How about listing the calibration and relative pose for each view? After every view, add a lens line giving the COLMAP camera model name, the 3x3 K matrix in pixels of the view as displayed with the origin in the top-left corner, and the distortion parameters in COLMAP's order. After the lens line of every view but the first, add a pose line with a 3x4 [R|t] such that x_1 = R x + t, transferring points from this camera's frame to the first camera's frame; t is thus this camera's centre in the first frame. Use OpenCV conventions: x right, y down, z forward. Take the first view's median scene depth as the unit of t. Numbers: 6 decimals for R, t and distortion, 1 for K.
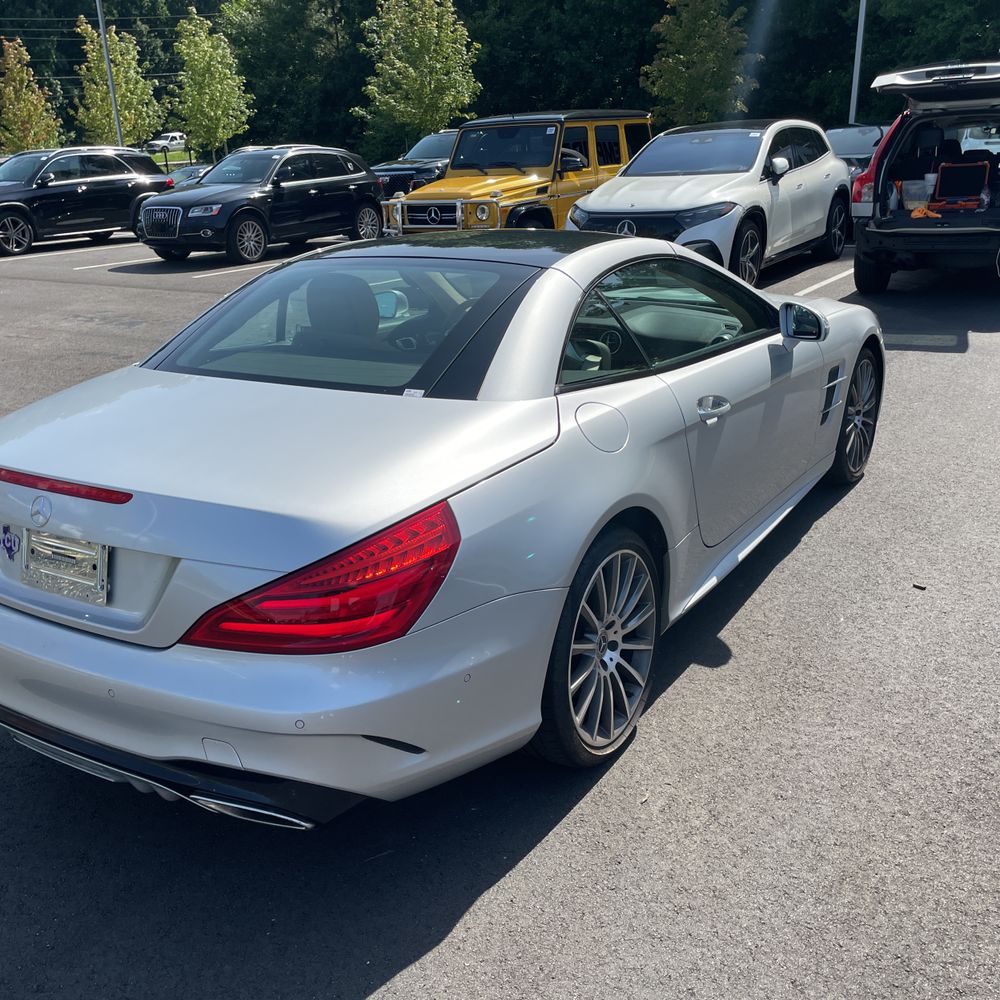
lens RADIAL K [[1024.0, 0, 508.5], [0, 1024.0, 493.0], [0, 0, 1]] dist [0.018365, 0.000000]
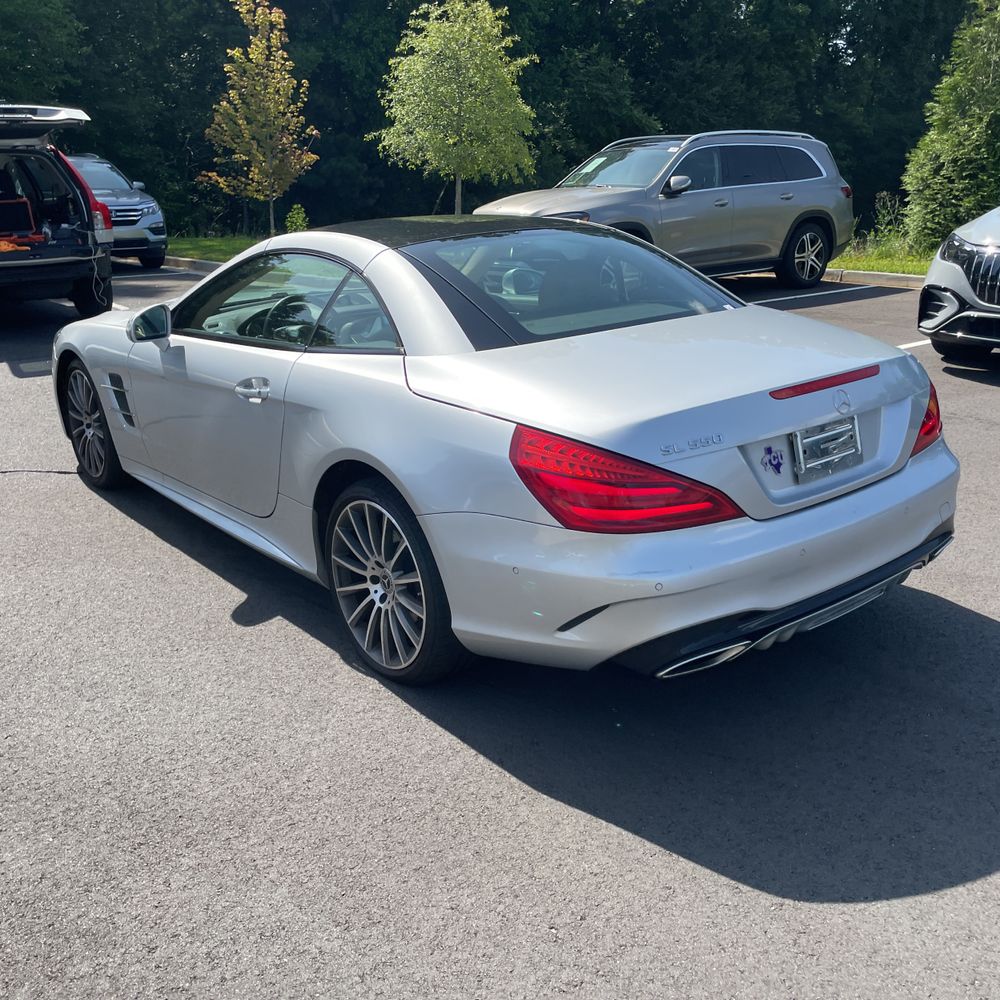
lens RADIAL K [[1024.0, 0, 499.0], [0, 1024.0, 499.5], [0, 0, 1]] dist [0.018365, 0.000000]
pose [[0.328797, -0.248583, 0.911098, -0.317859], [0.298635, 0.942600, 0.149407, -0.032204], [-0.895941, 0.222961, 0.384160, 0.170899]]
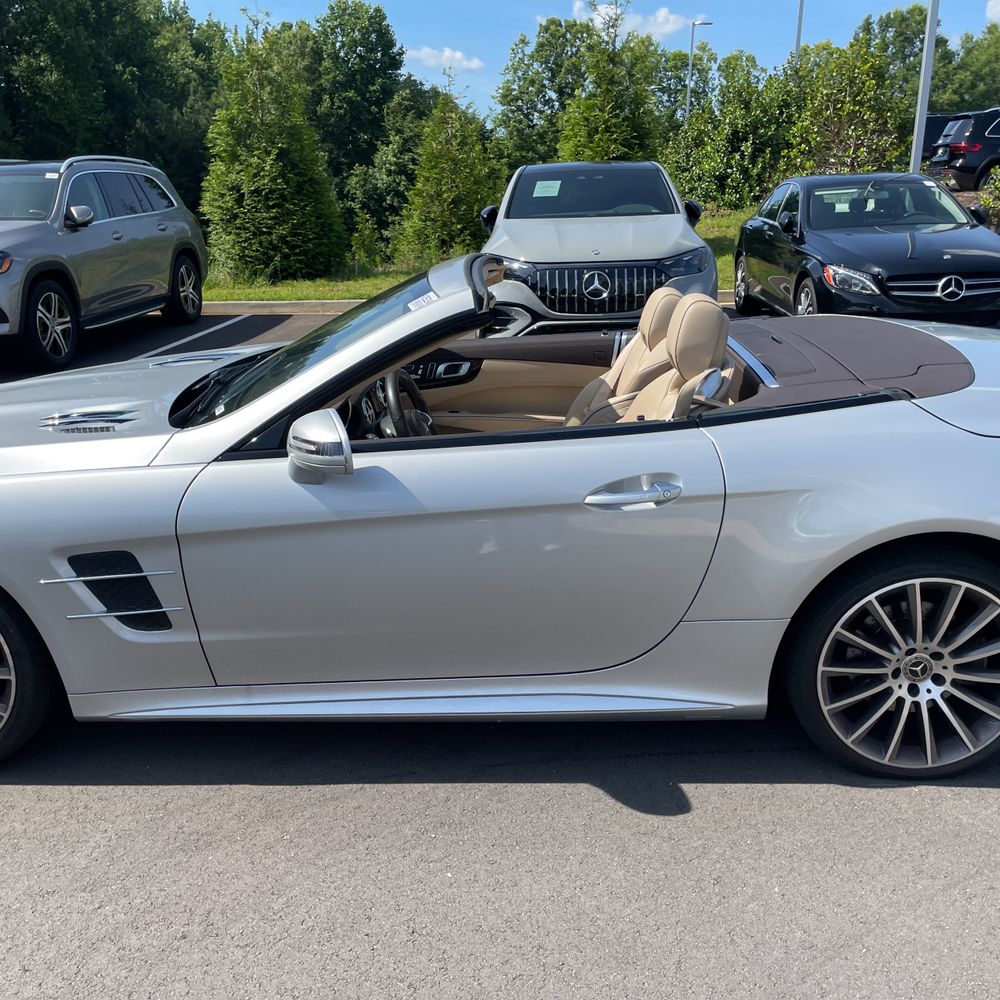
lens RADIAL K [[1024.0, 0, 502.5], [0, 1024.0, 494.2], [0, 0, 1]] dist [0.018365, 0.000000]
pose [[-0.494329, -0.195495, 0.847007, -0.233663], [0.316138, 0.867230, 0.384666, -0.123042], [-0.809750, 0.457923, -0.366894, 0.425421]]
